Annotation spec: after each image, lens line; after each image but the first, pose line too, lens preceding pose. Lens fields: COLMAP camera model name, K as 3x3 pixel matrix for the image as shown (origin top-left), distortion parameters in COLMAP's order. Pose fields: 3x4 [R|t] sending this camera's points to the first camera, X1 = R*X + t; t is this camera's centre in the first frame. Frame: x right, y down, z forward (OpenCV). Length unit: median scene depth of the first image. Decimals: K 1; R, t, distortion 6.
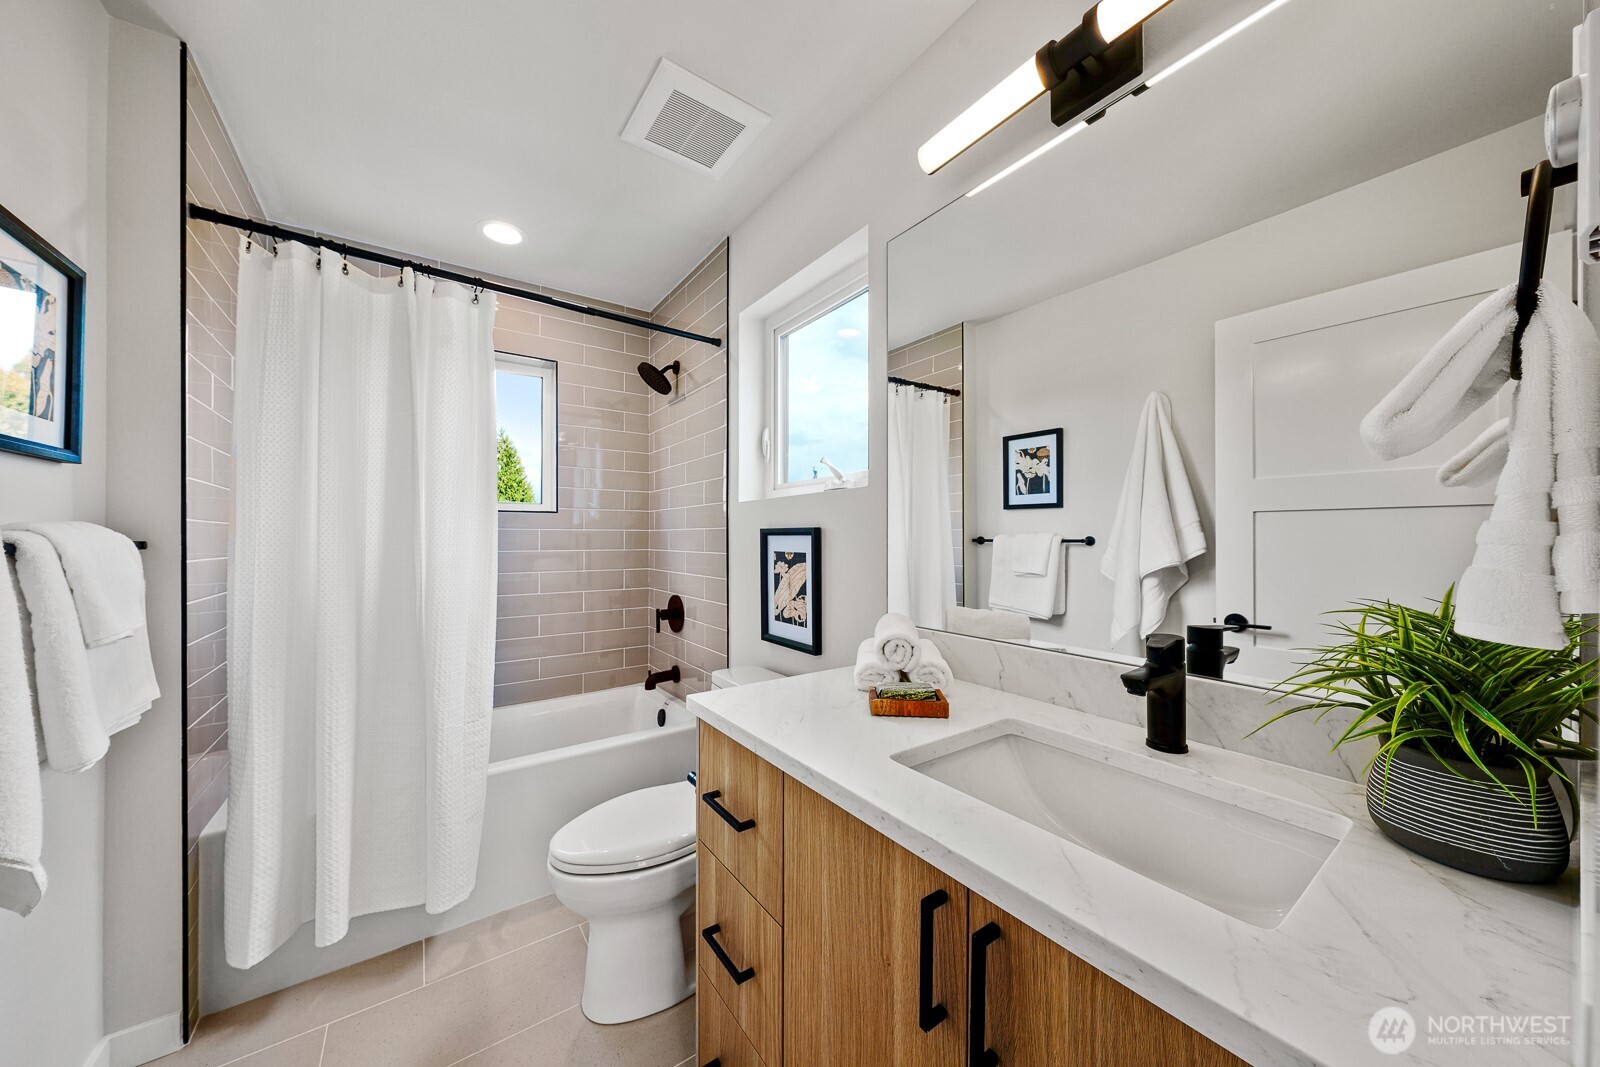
lens RADIAL K [[554.8, 0, 797.5], [0, 554.8, 522.9], [0, 0, 1]] dist [-0.000009, 0.000051]
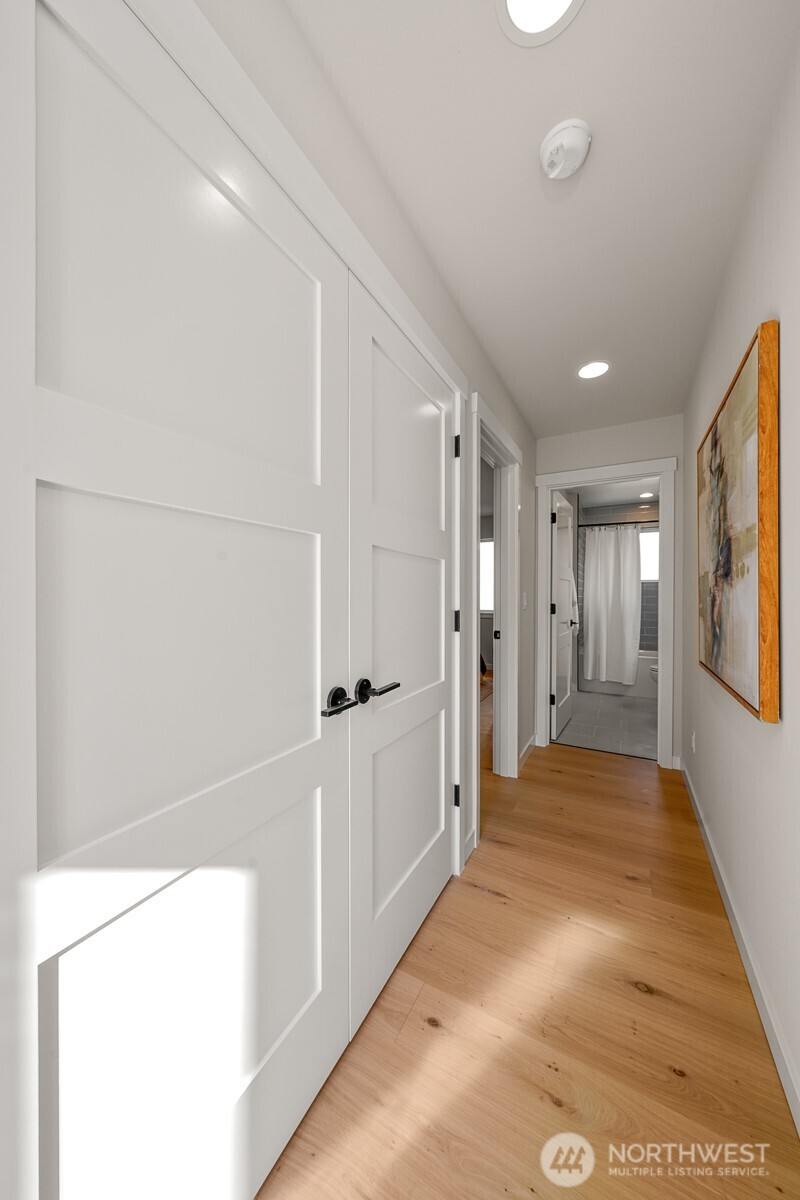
lens RADIAL K [[416.1, 0, 400.0], [0, 416.1, 600.0], [0, 0, 1]] dist [-0.000009, 0.000051]
pose [[0.350401, 0.016250, -0.936459, 1.610153], [0.008669, 0.999750, 0.020592, 0.014842], [0.936560, -0.015334, 0.350173, -1.581981]]
